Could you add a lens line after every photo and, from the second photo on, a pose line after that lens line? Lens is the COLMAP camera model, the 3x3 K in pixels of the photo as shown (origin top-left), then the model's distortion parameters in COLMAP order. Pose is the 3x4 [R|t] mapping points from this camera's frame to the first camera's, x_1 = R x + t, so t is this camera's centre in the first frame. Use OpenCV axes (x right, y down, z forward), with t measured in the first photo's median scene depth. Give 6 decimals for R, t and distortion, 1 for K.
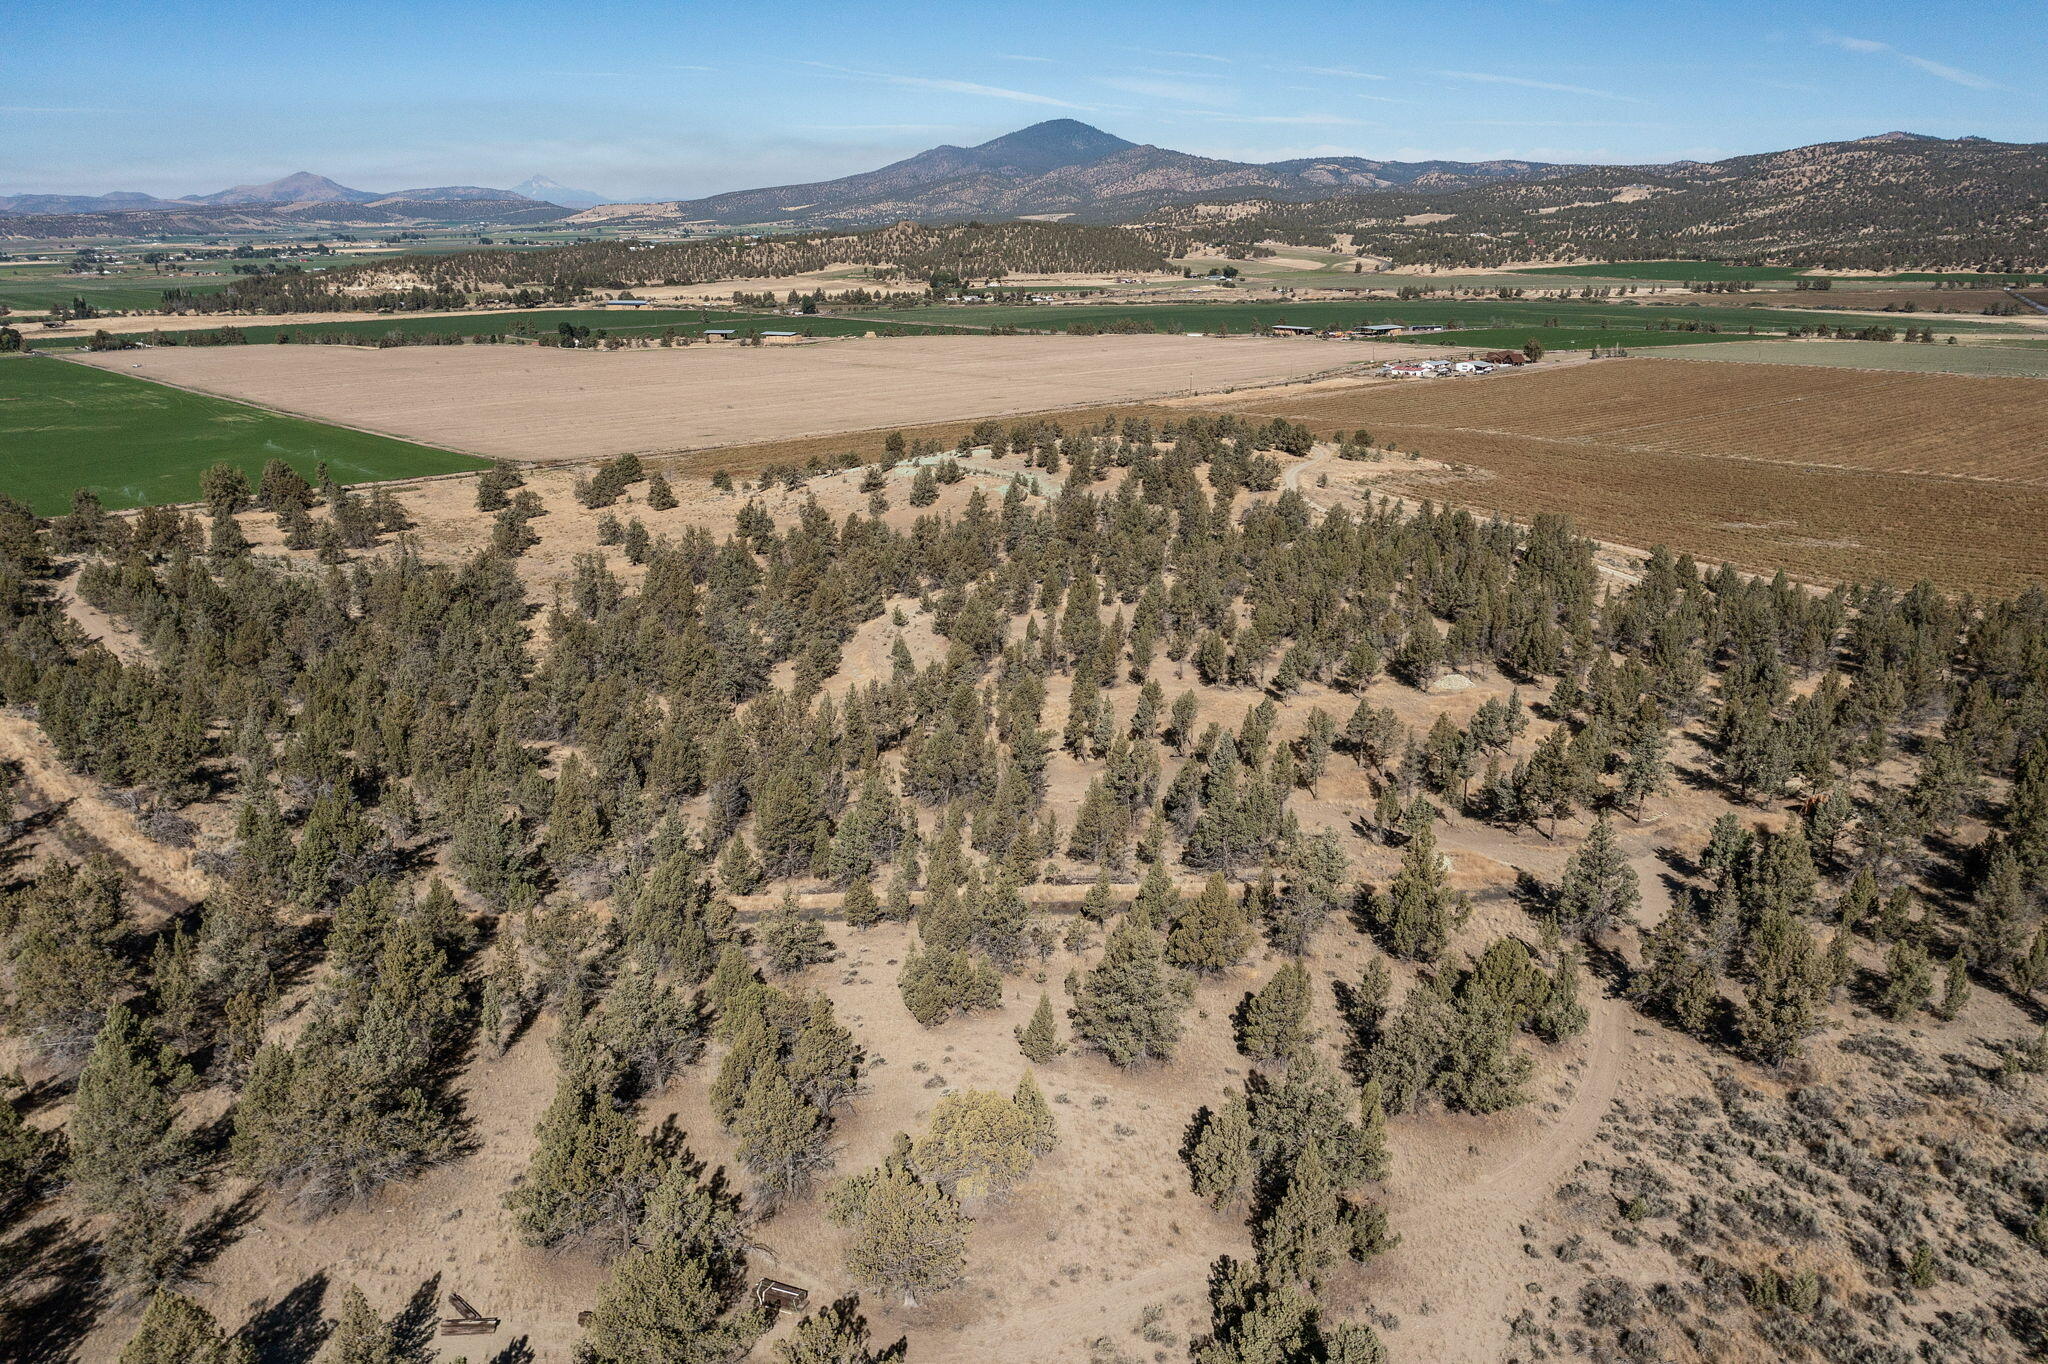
lens RADIAL K [[1635.6, 0, 1022.0], [0, 1635.6, 676.6], [0, 0, 1]] dist [-0.013633, -0.000594]
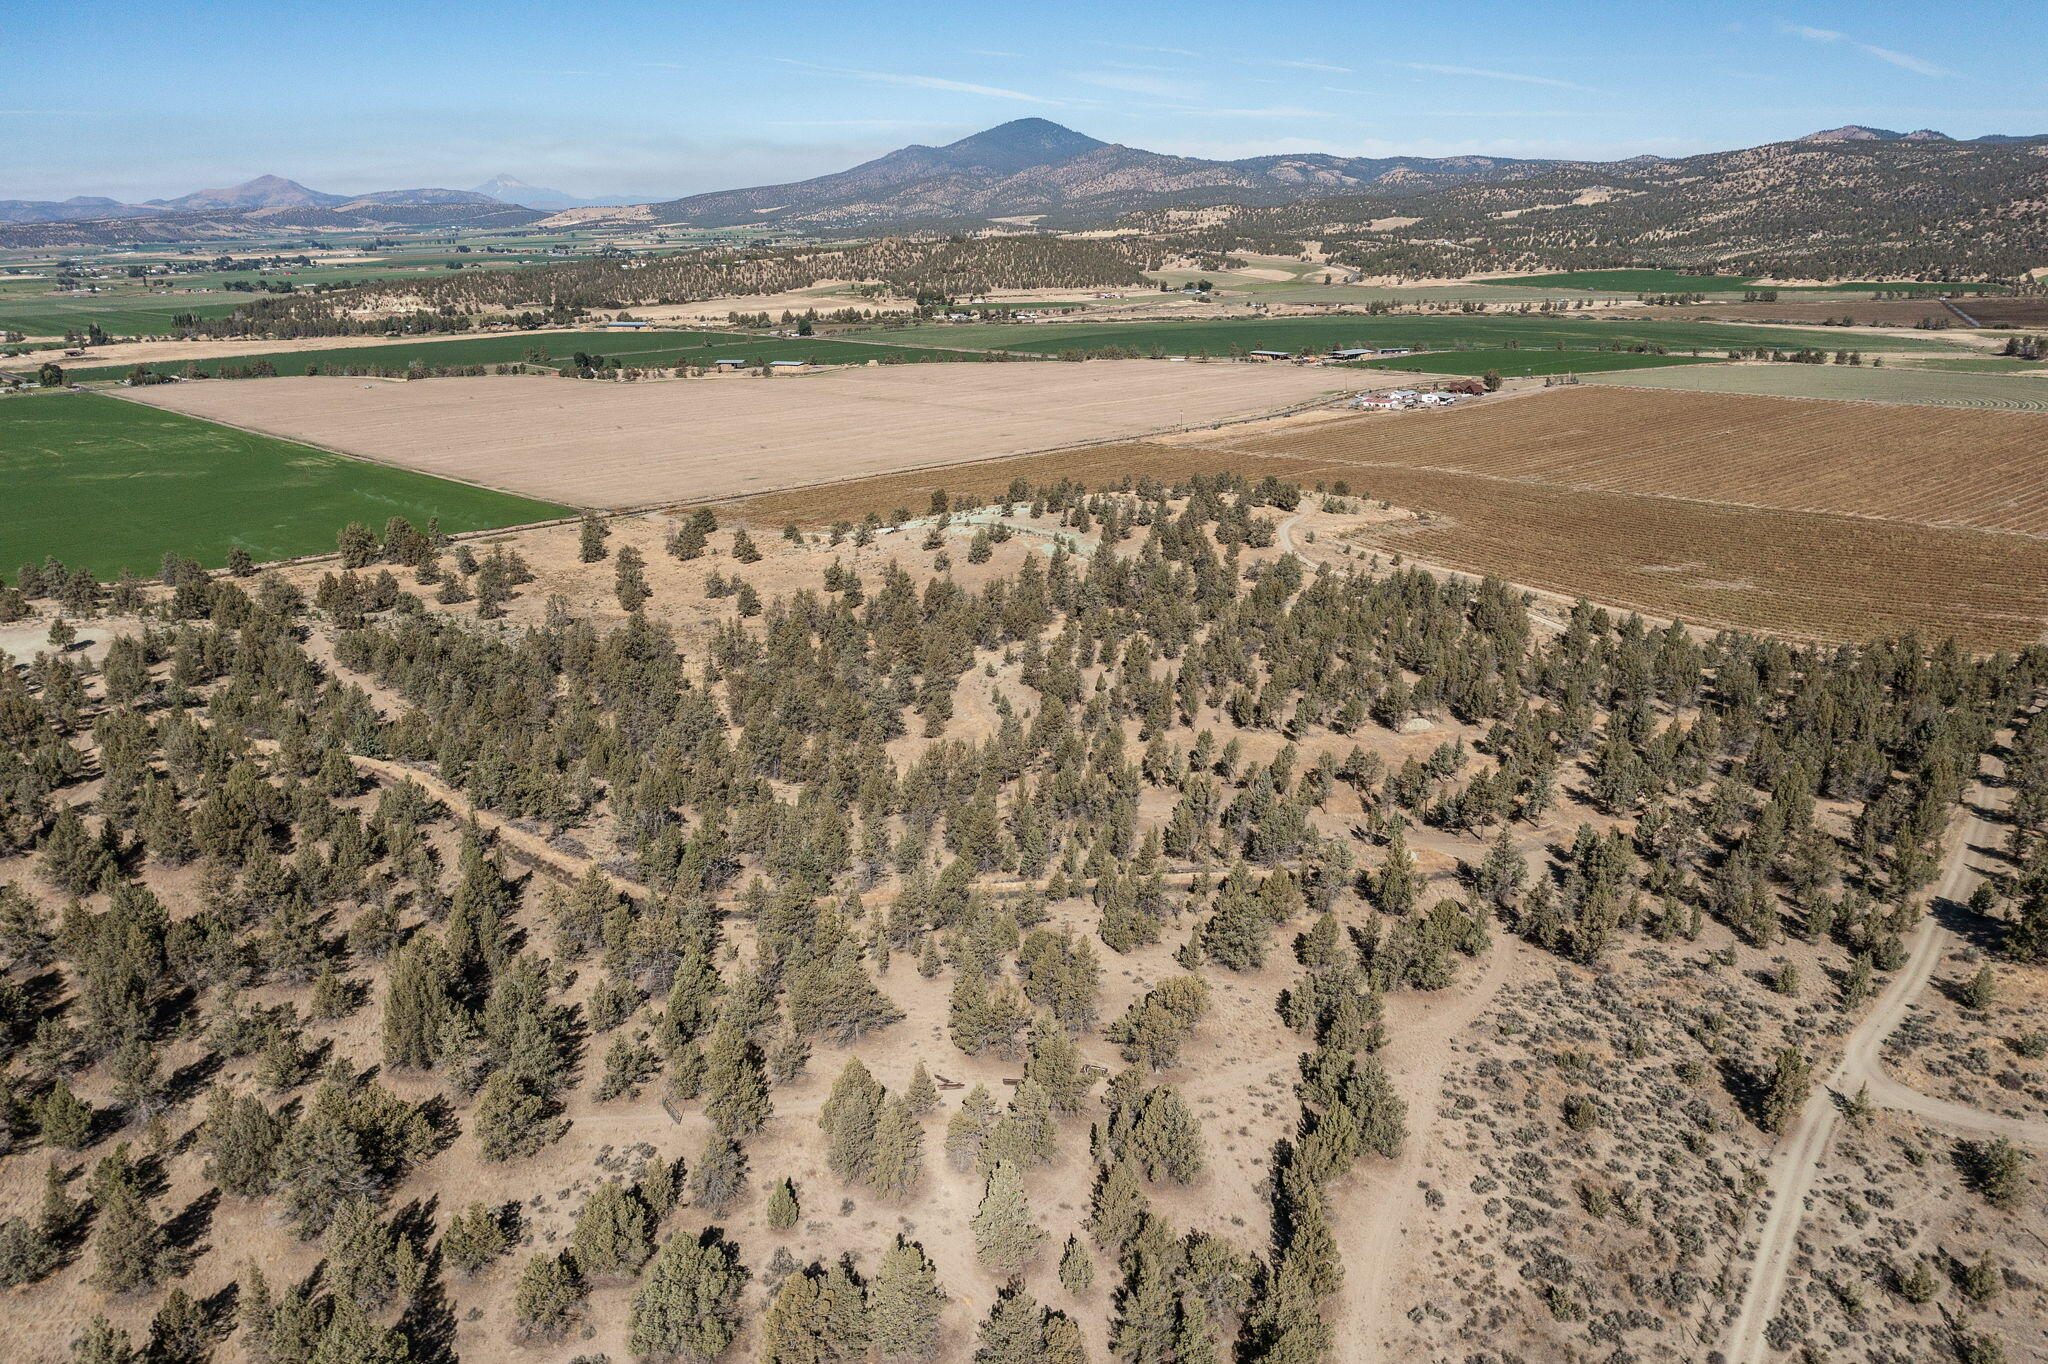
lens RADIAL K [[1635.6, 0, 1023.0], [0, 1635.6, 683.6], [0, 0, 1]] dist [-0.013633, -0.000594]
pose [[0.999762, -0.013495, 0.017156, -0.039868], [0.013361, 0.999879, 0.007921, -0.019647], [-0.017261, -0.007690, 0.999821, -0.160131]]
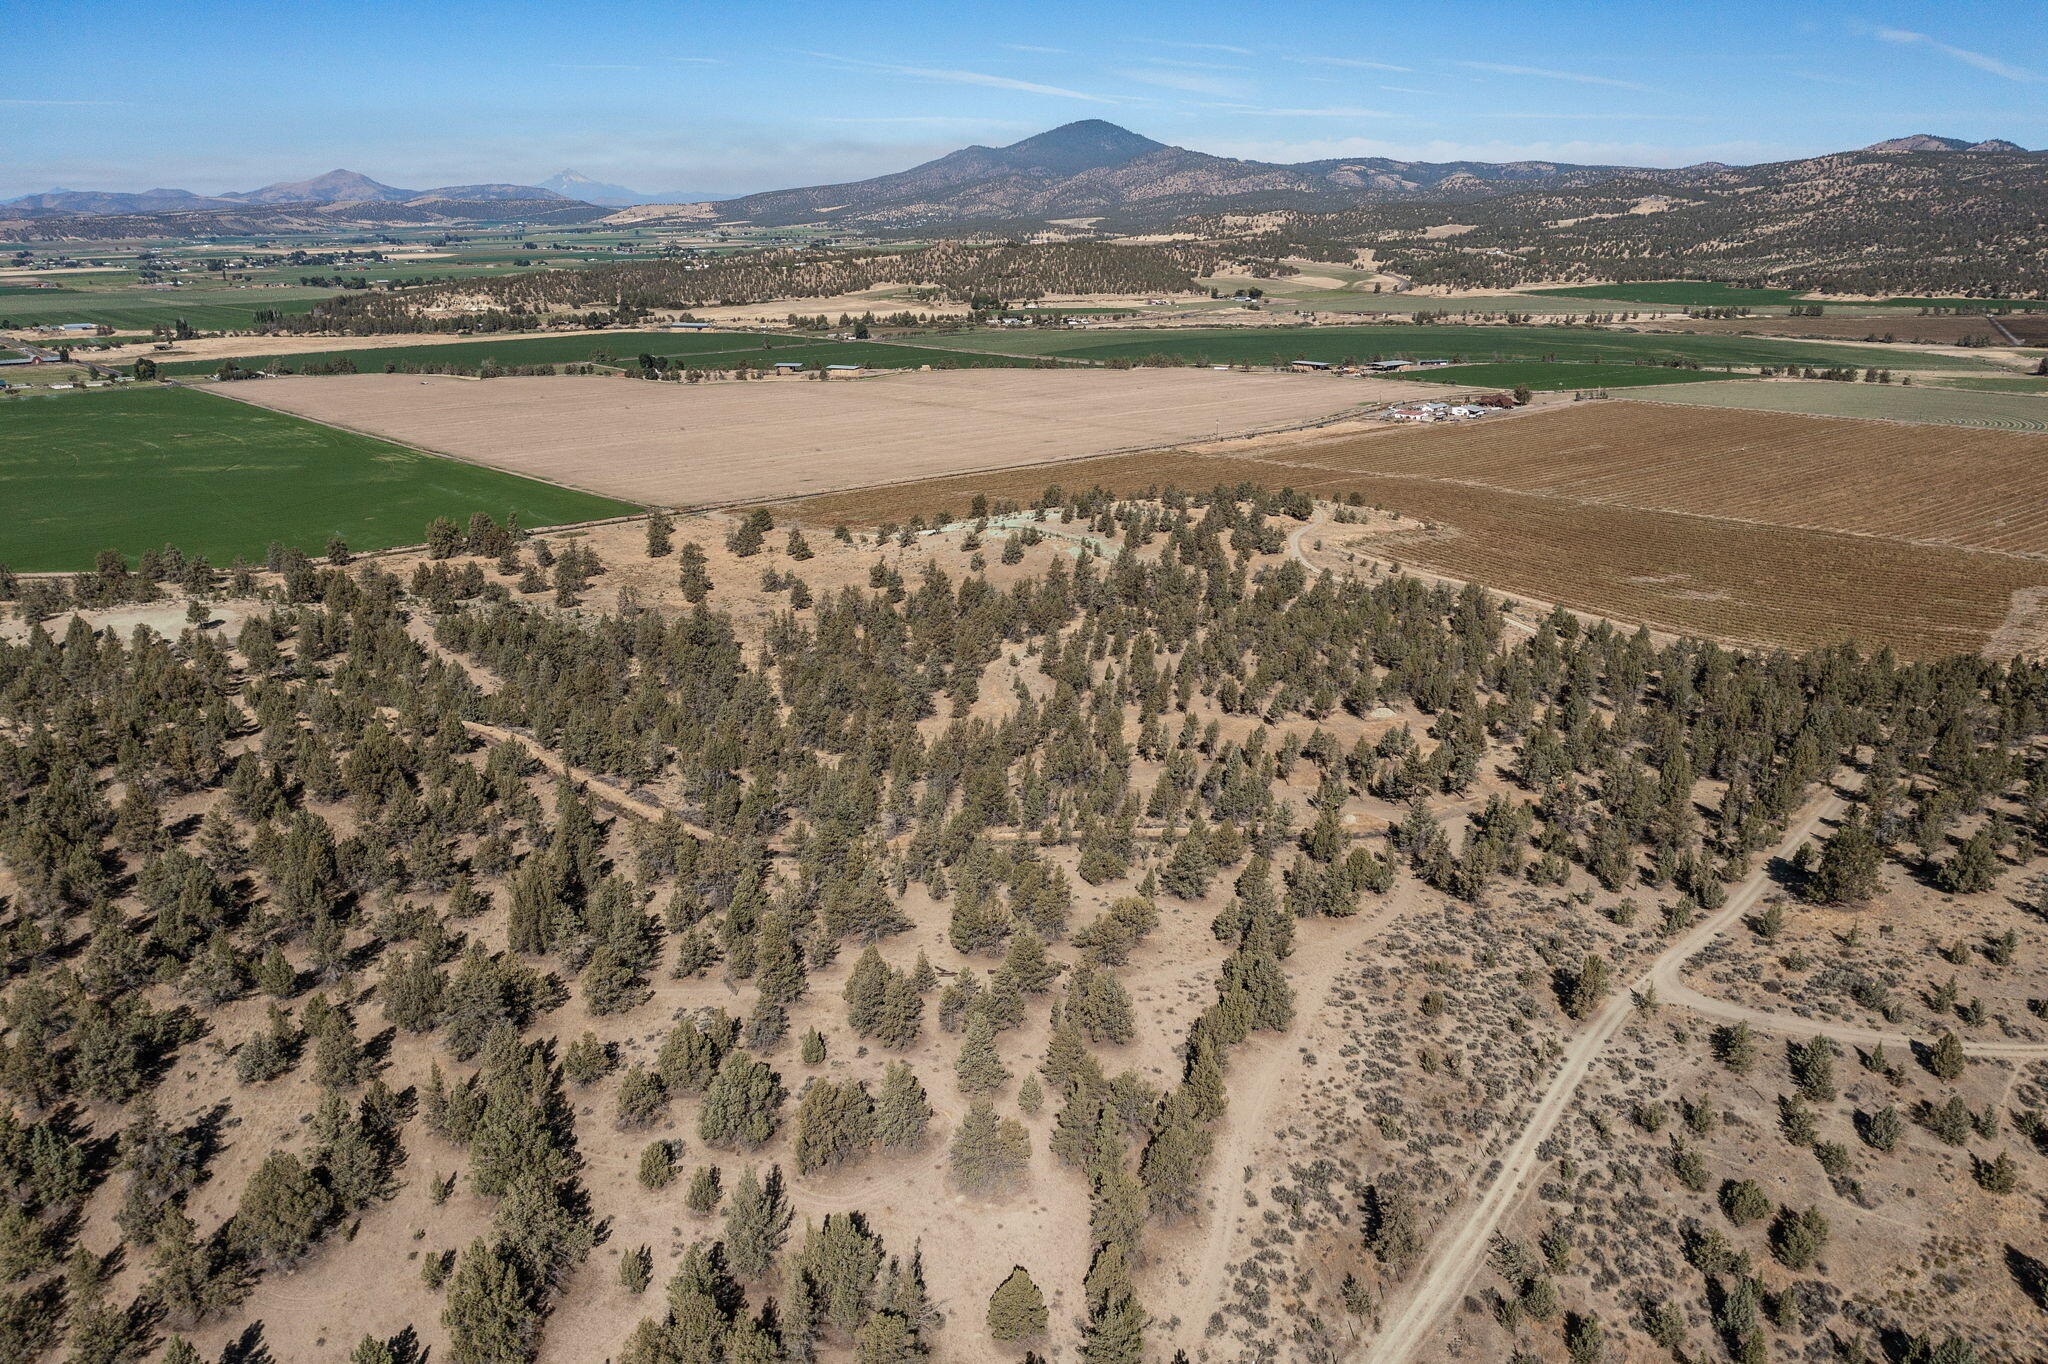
lens RADIAL K [[1635.6, 0, 1021.4], [0, 1635.6, 682.8], [0, 0, 1]] dist [-0.013633, -0.000594]
pose [[0.999871, 0.005192, -0.015224, -0.025684], [-0.005073, 0.999956, 0.007839, -0.015342], [0.015264, -0.007761, 0.999853, -0.246589]]
